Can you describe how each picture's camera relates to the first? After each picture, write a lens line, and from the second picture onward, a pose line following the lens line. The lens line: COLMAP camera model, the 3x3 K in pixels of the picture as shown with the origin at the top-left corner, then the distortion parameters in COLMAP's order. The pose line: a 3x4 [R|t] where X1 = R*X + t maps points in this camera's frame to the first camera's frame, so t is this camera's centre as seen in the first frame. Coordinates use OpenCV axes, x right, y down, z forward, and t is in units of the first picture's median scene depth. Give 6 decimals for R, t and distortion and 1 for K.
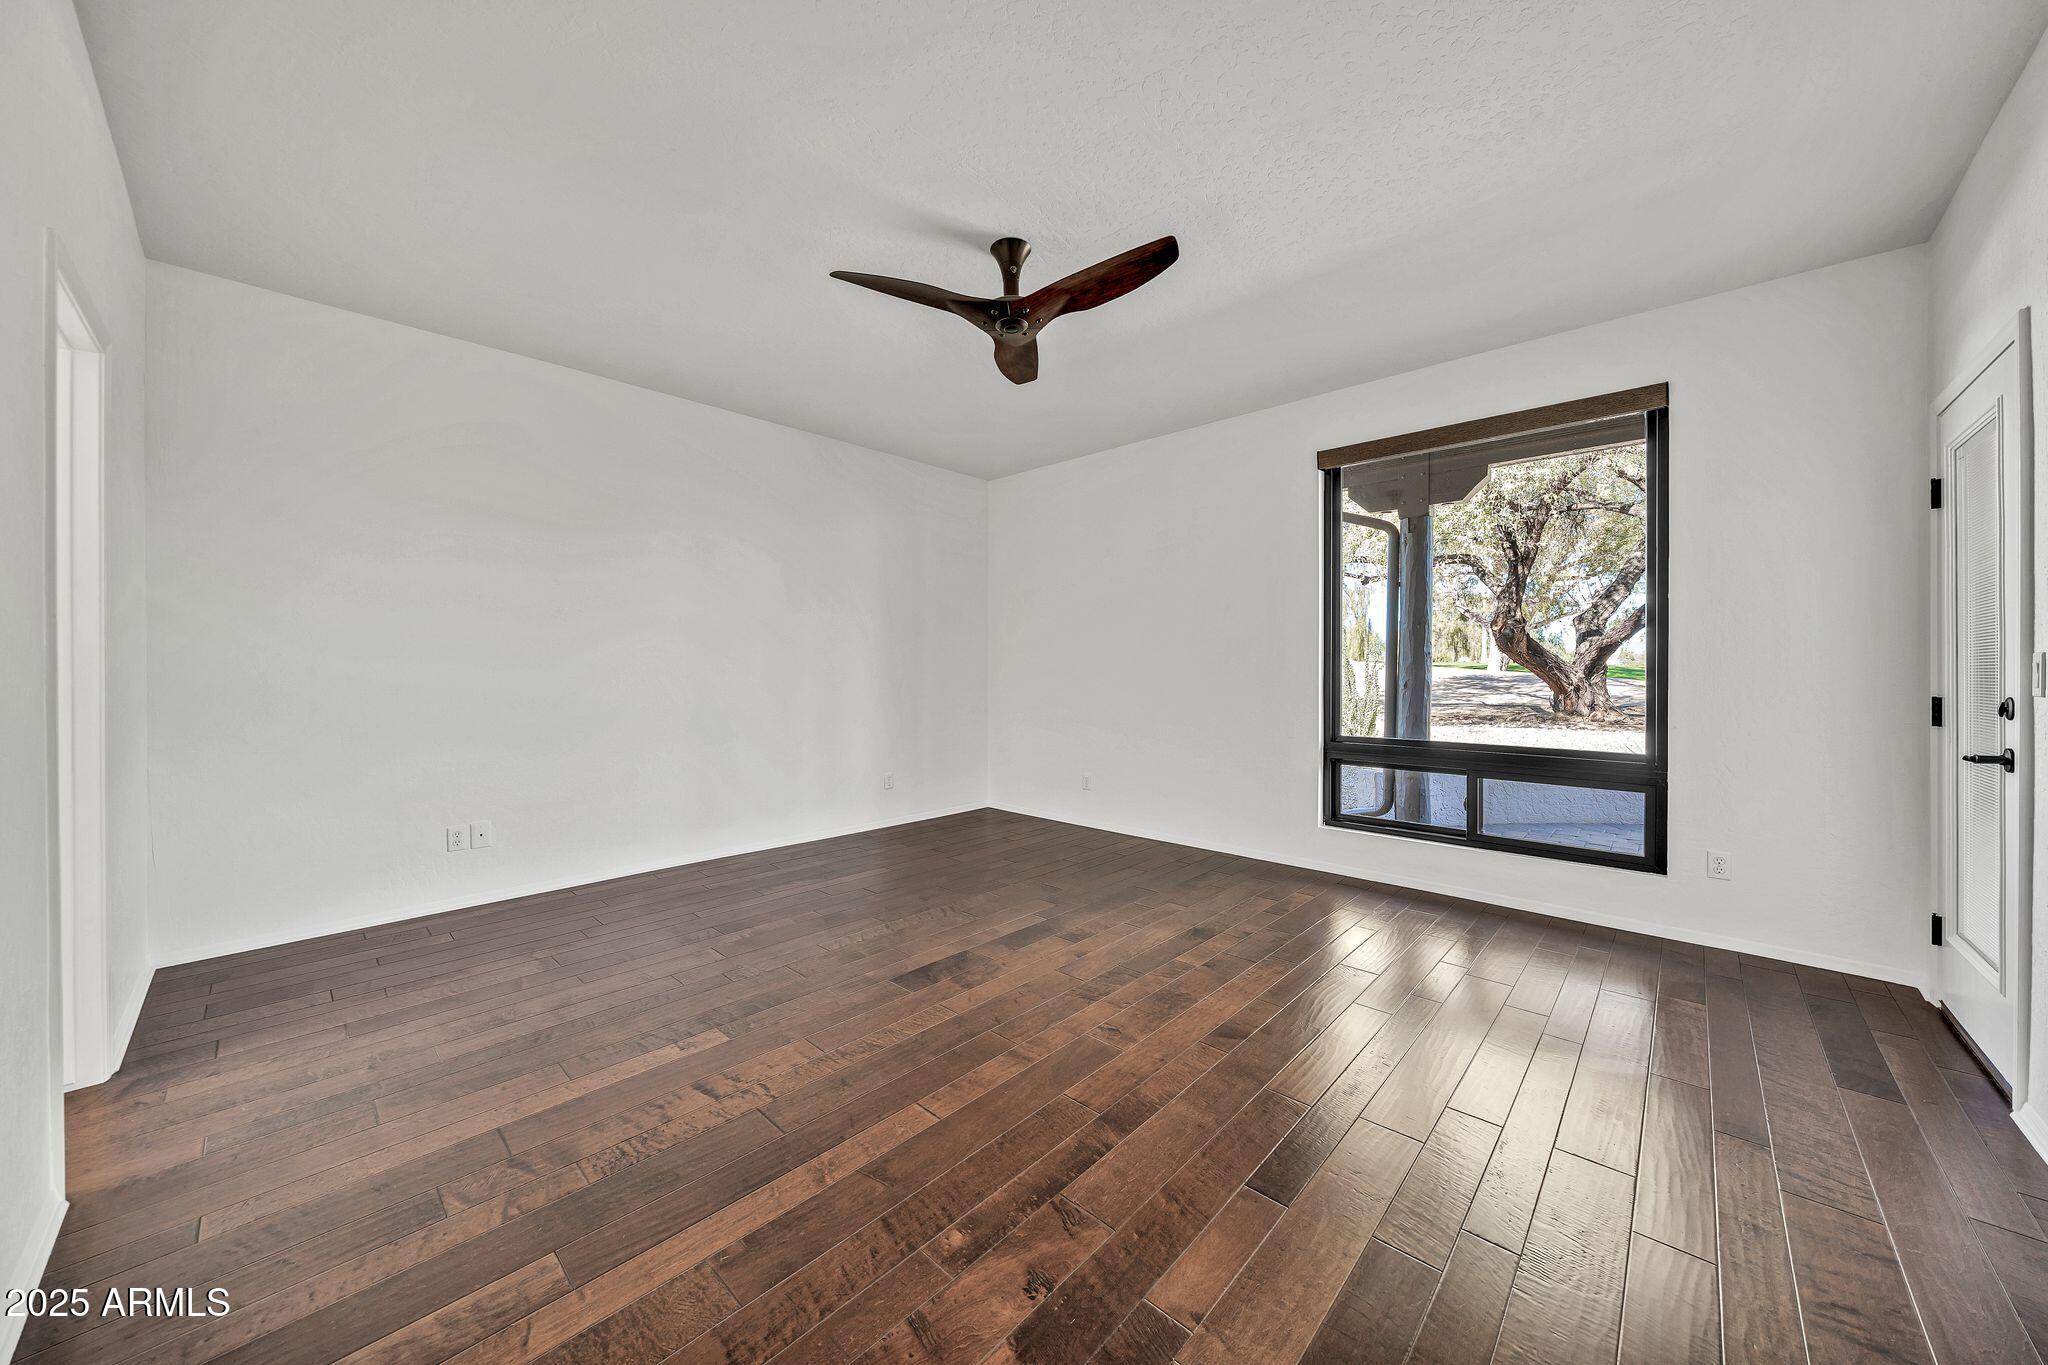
lens RADIAL K [[708.2, 0, 1011.1], [0, 708.2, 667.9], [0, 0, 1]] dist [-0.006373, 0.000411]
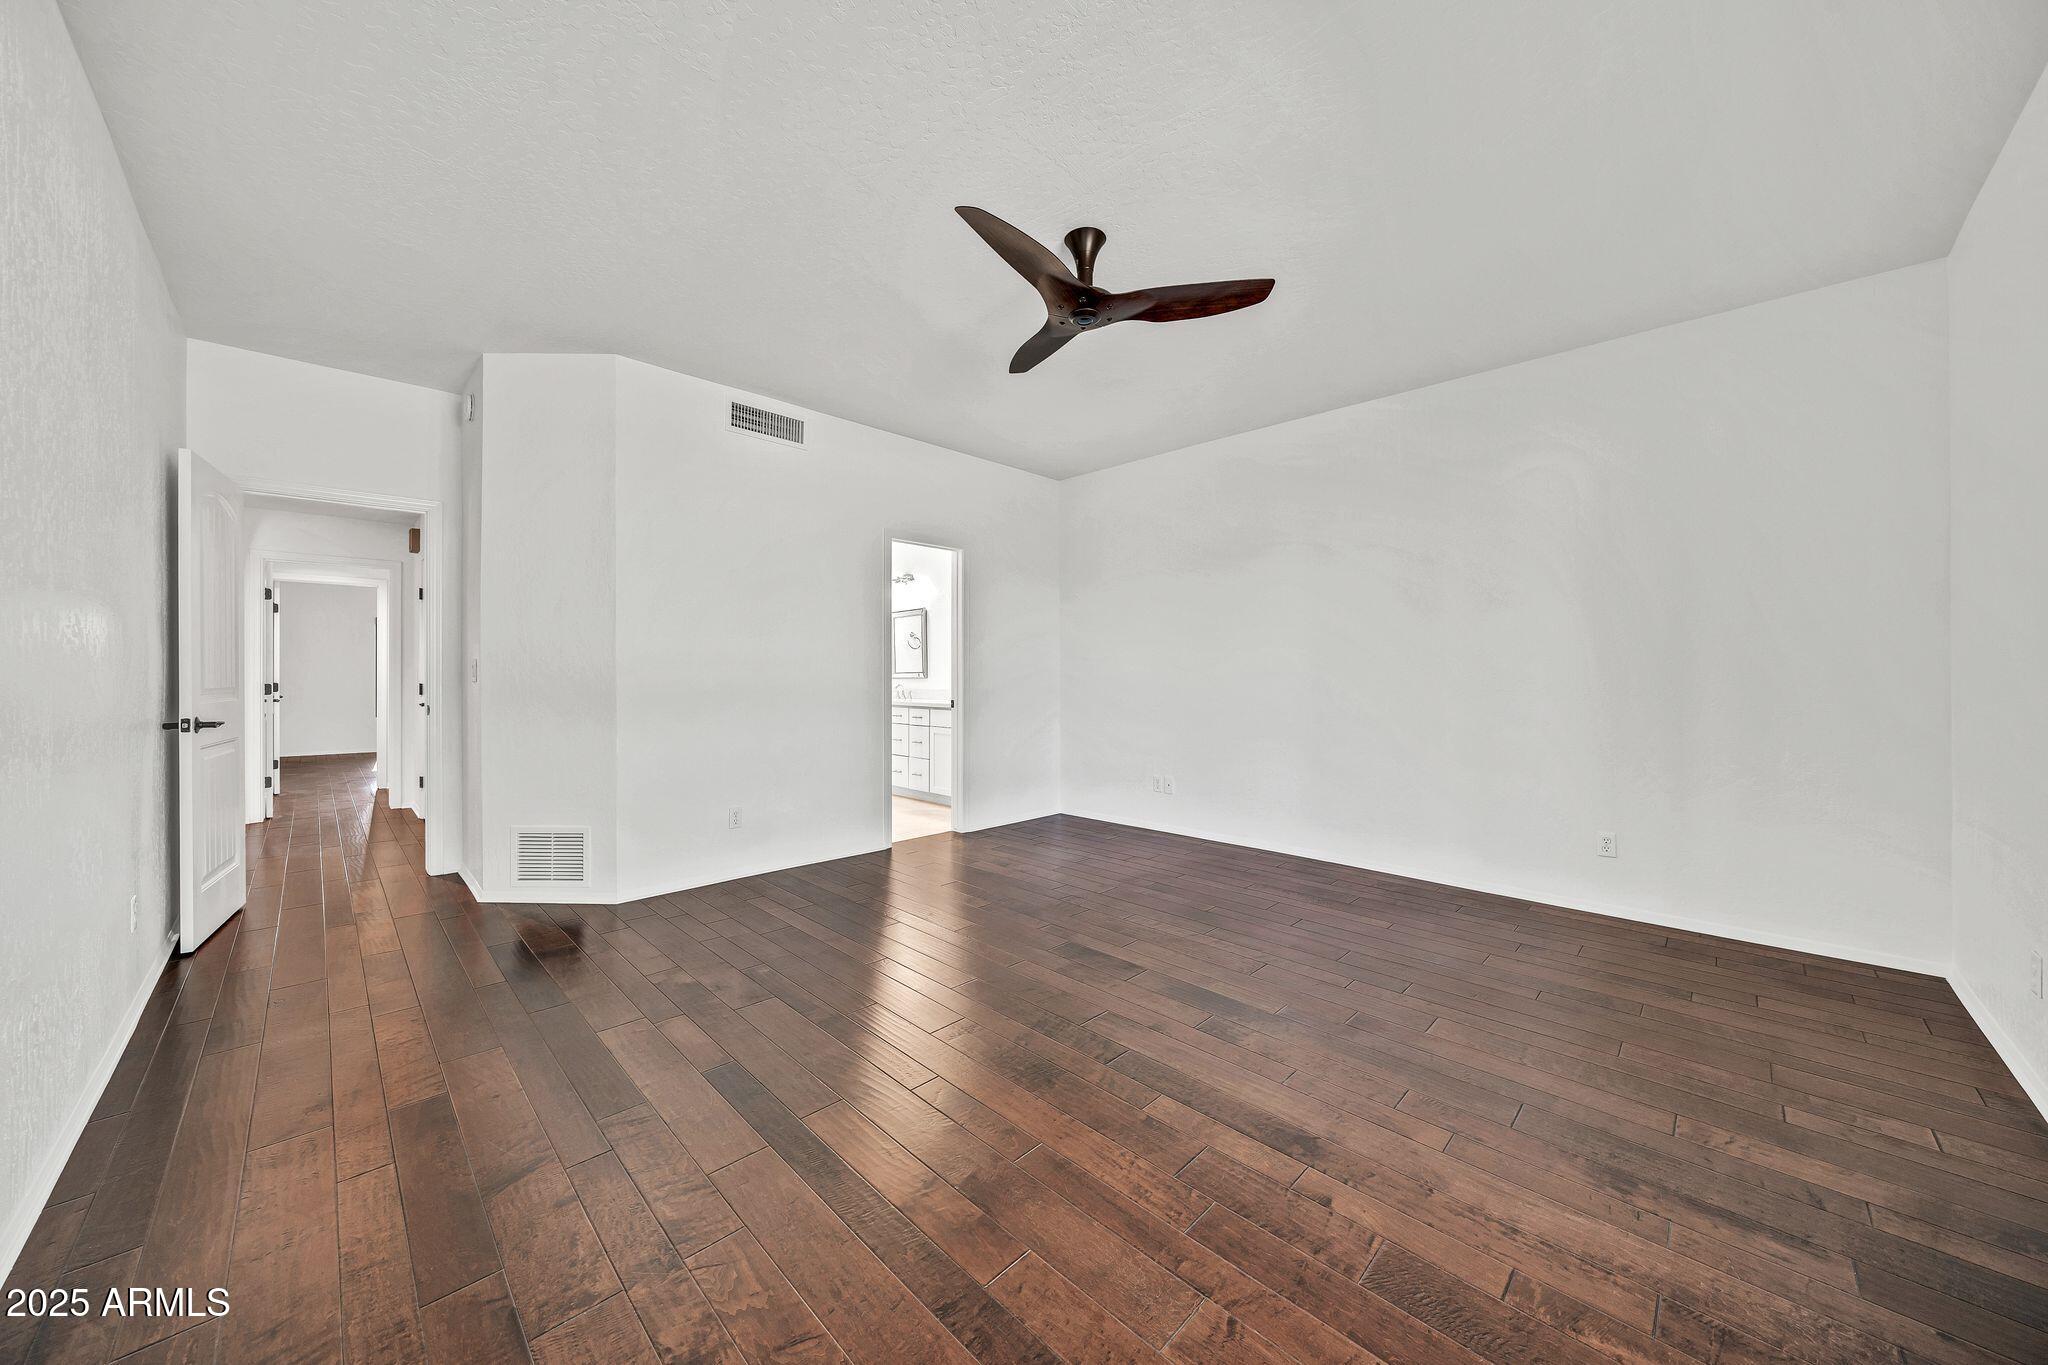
lens RADIAL K [[708.2, 0, 1004.9], [0, 708.2, 676.2], [0, 0, 1]] dist [-0.006373, 0.000411]
pose [[-0.026314, 0.001748, -0.999652, 1.207519], [-0.003502, 0.999992, 0.001840, 0.011180], [0.999648, 0.003549, -0.026308, 1.143185]]
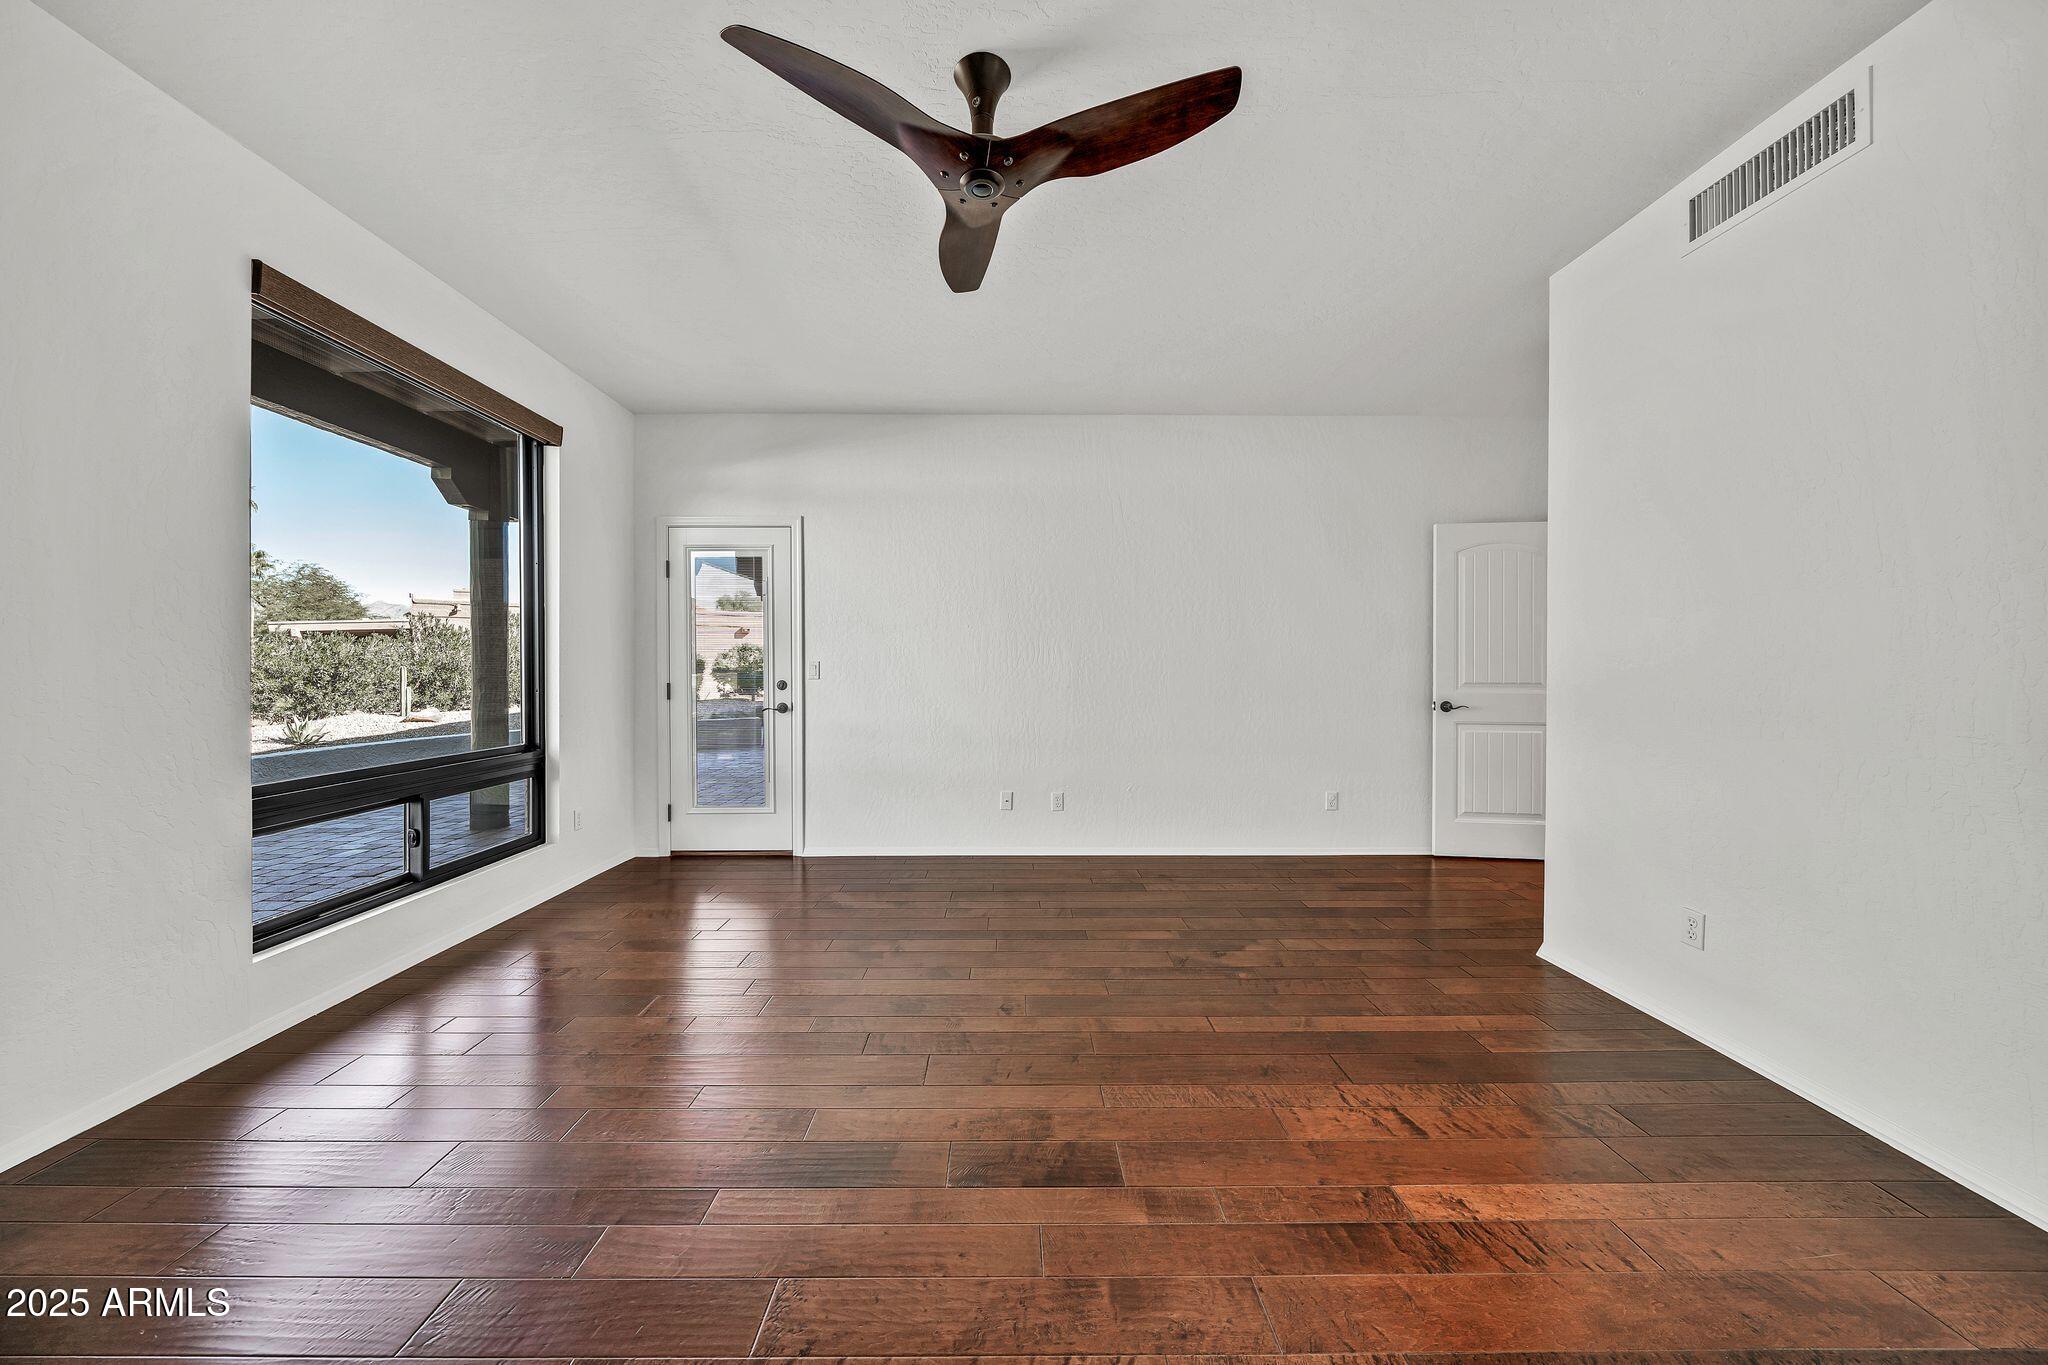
lens RADIAL K [[708.2, 0, 1014.6], [0, 708.2, 672.9], [0, 0, 1]] dist [-0.006373, 0.000411]
pose [[-0.699493, -0.008743, 0.714586, -0.662867], [-0.000049, 0.999926, 0.012186, -0.006203], [-0.714640, 0.008489, -0.699441, 1.840134]]
